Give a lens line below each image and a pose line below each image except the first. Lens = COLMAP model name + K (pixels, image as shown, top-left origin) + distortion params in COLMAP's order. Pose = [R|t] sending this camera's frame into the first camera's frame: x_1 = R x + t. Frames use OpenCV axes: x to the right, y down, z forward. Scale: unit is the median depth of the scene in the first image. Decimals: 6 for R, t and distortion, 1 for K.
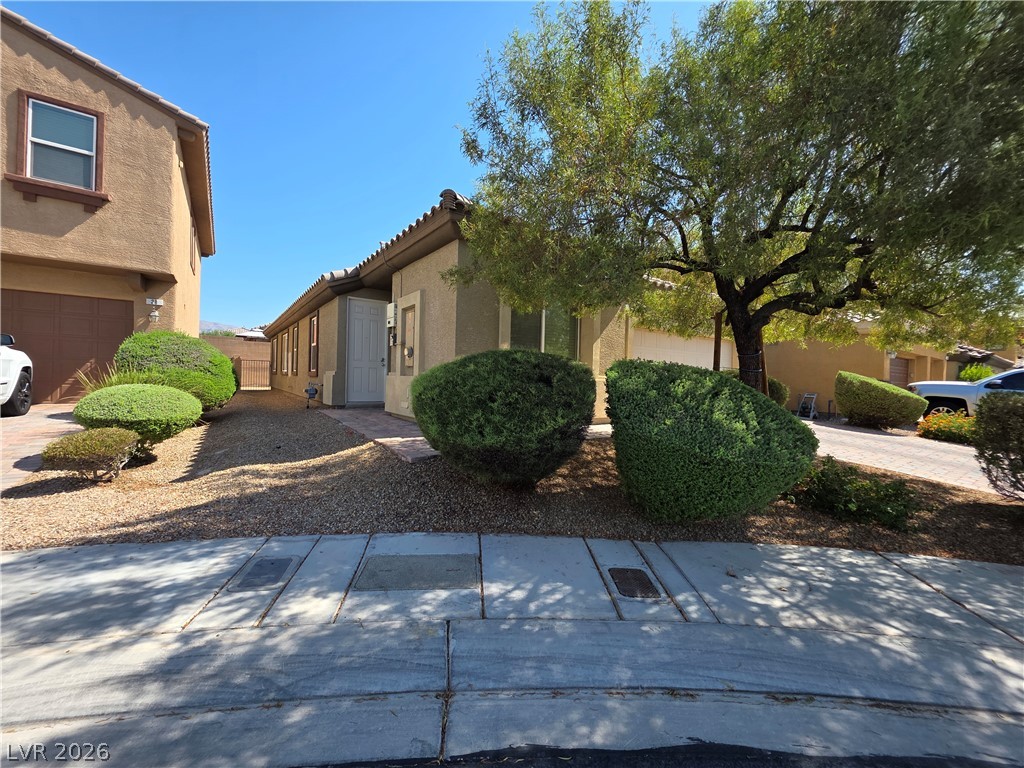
lens RADIAL K [[405.8, 0, 511.0], [0, 405.8, 380.6], [0, 0, 1]] dist [0.003832, -0.000388]
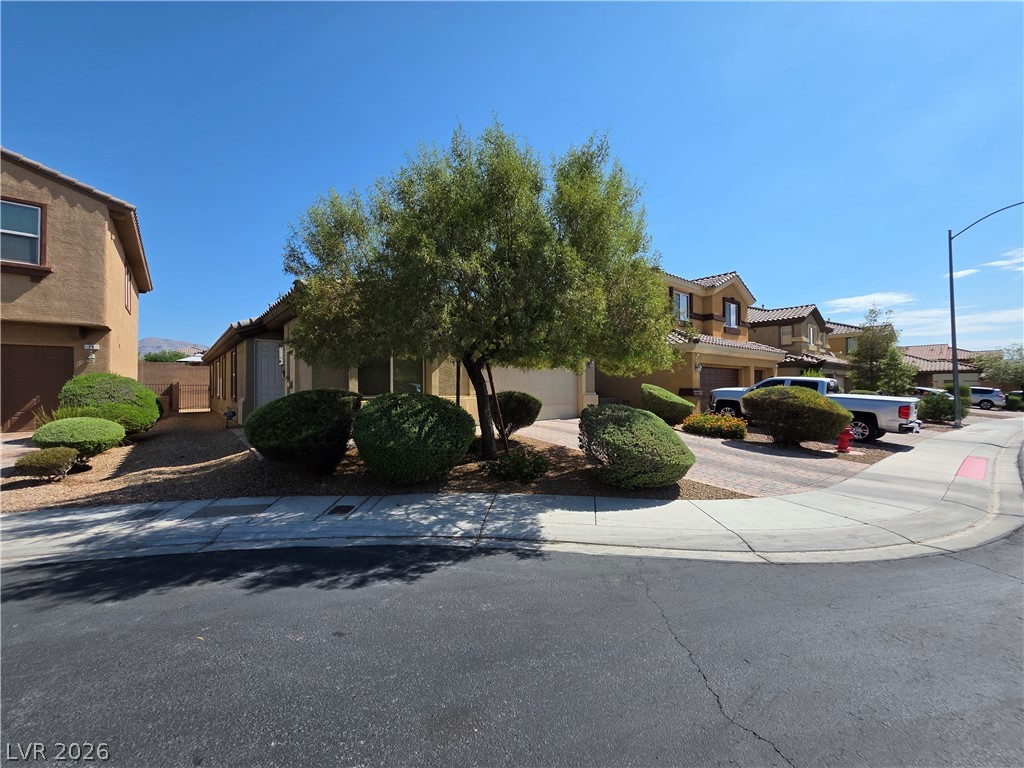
lens RADIAL K [[405.8, 0, 510.0], [0, 405.8, 380.1], [0, 0, 1]] dist [0.003832, -0.000388]
pose [[0.996854, -0.032593, 0.072246, 0.606315], [0.034180, 0.999198, -0.020849, -0.047788], [-0.071508, 0.023252, 0.997169, -0.654360]]
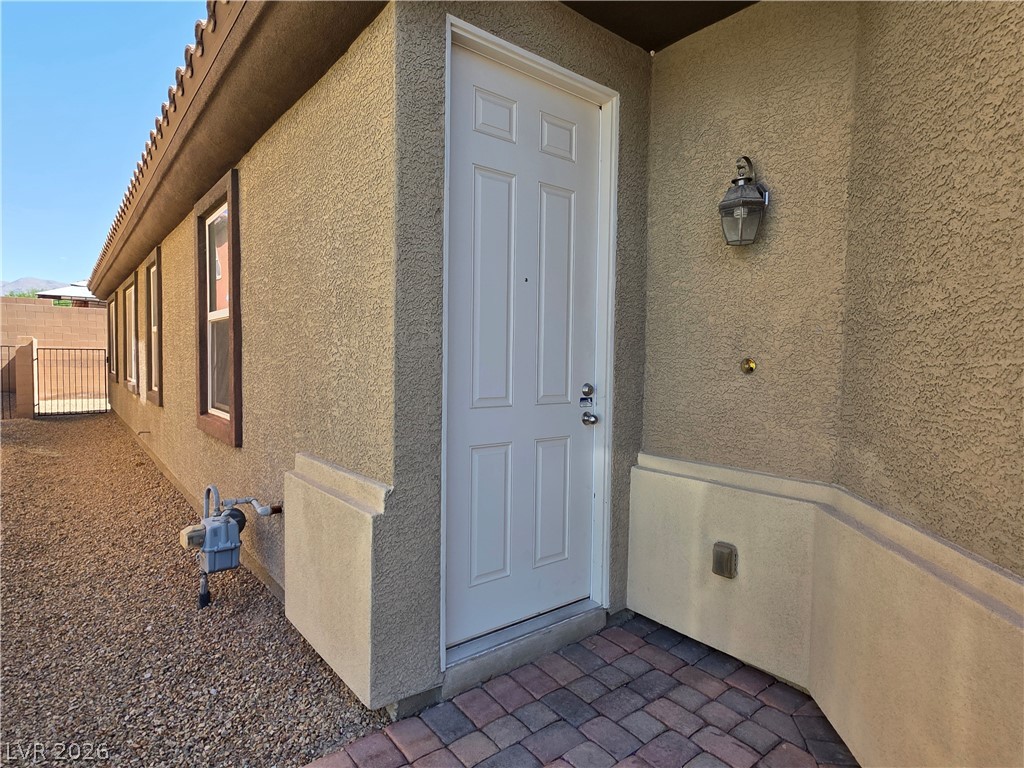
lens RADIAL K [[552.2, 0, 514.1], [0, 552.2, 384.0], [0, 0, 1]] dist [-0.001123, -0.000301]
pose [[0.997643, -0.011815, 0.067587, -0.793745], [0.008906, 0.999028, 0.043169, -0.144611], [-0.068032, -0.042466, 0.996779, 1.566643]]
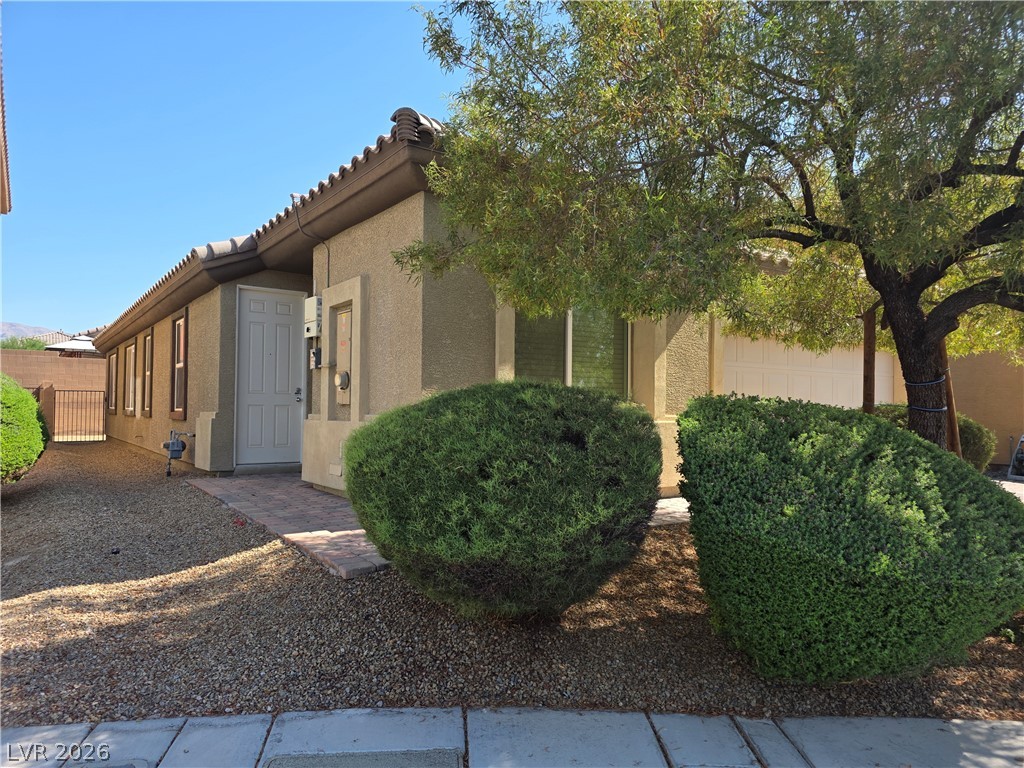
lens RADIAL K [[684.9, 0, 518.6], [0, 684.9, 394.1], [0, 0, 1]] dist [0.044592, -0.033133]
pose [[0.999881, -0.015237, 0.002211, 0.002126], [0.015295, 0.999459, -0.029116, -0.027233], [-0.001766, 0.029146, 0.999574, 0.009305]]
